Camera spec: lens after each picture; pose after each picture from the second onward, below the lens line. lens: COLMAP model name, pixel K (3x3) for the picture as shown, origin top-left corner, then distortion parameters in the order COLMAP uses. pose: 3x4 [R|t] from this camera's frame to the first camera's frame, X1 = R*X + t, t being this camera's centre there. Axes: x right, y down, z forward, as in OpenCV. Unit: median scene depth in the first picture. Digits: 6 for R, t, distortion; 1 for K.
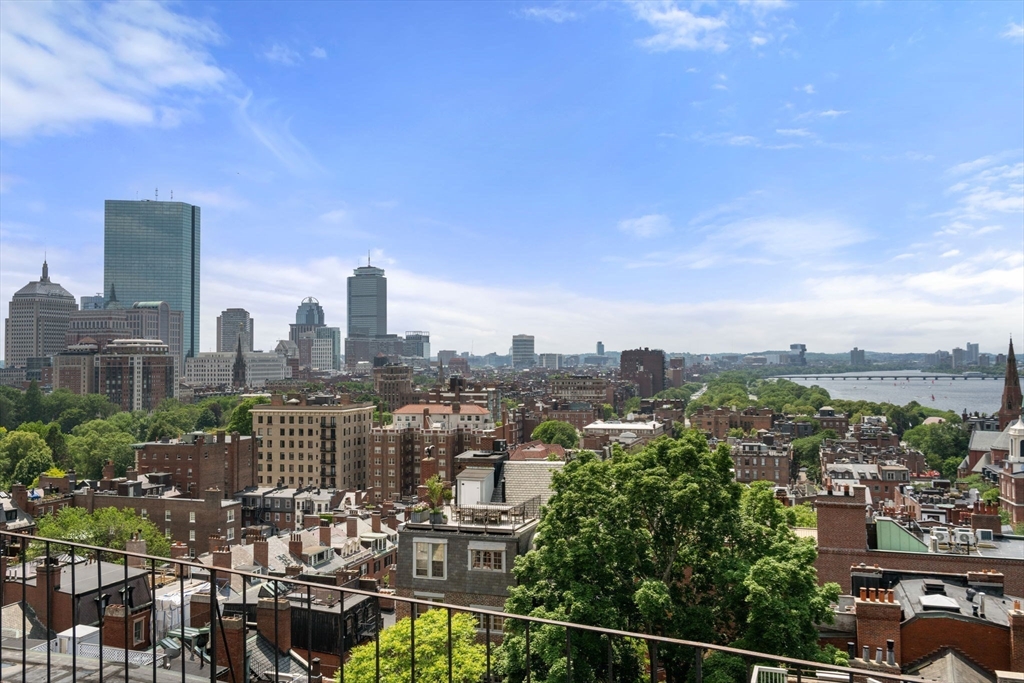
lens RADIAL K [[871.6, 0, 512.0], [0, 871.6, 341.5], [0, 0, 1]] dist [0.002256, -0.001696]
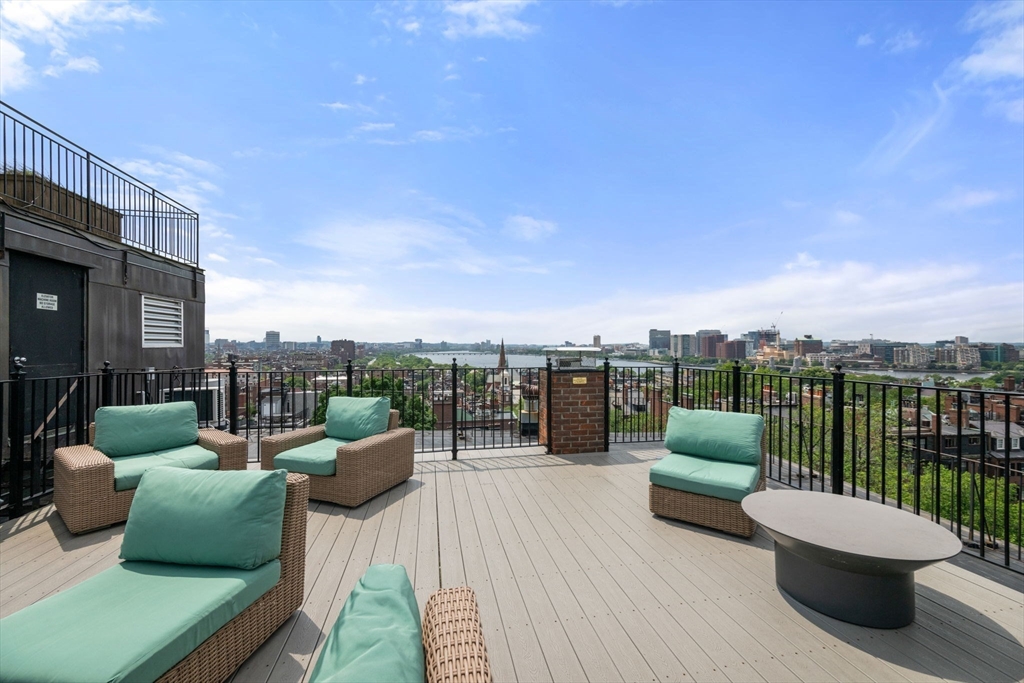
lens RADIAL K [[512.7, 0, 512.0], [0, 512.7, 341.5], [0, 0, 1]] dist [0.000424, 0.000090]
pose [[0.859349, 0.014035, 0.511197, -0.130767], [-0.019968, 0.999782, 0.006118, -0.003107], [-0.511000, -0.015465, 0.859442, -0.234840]]
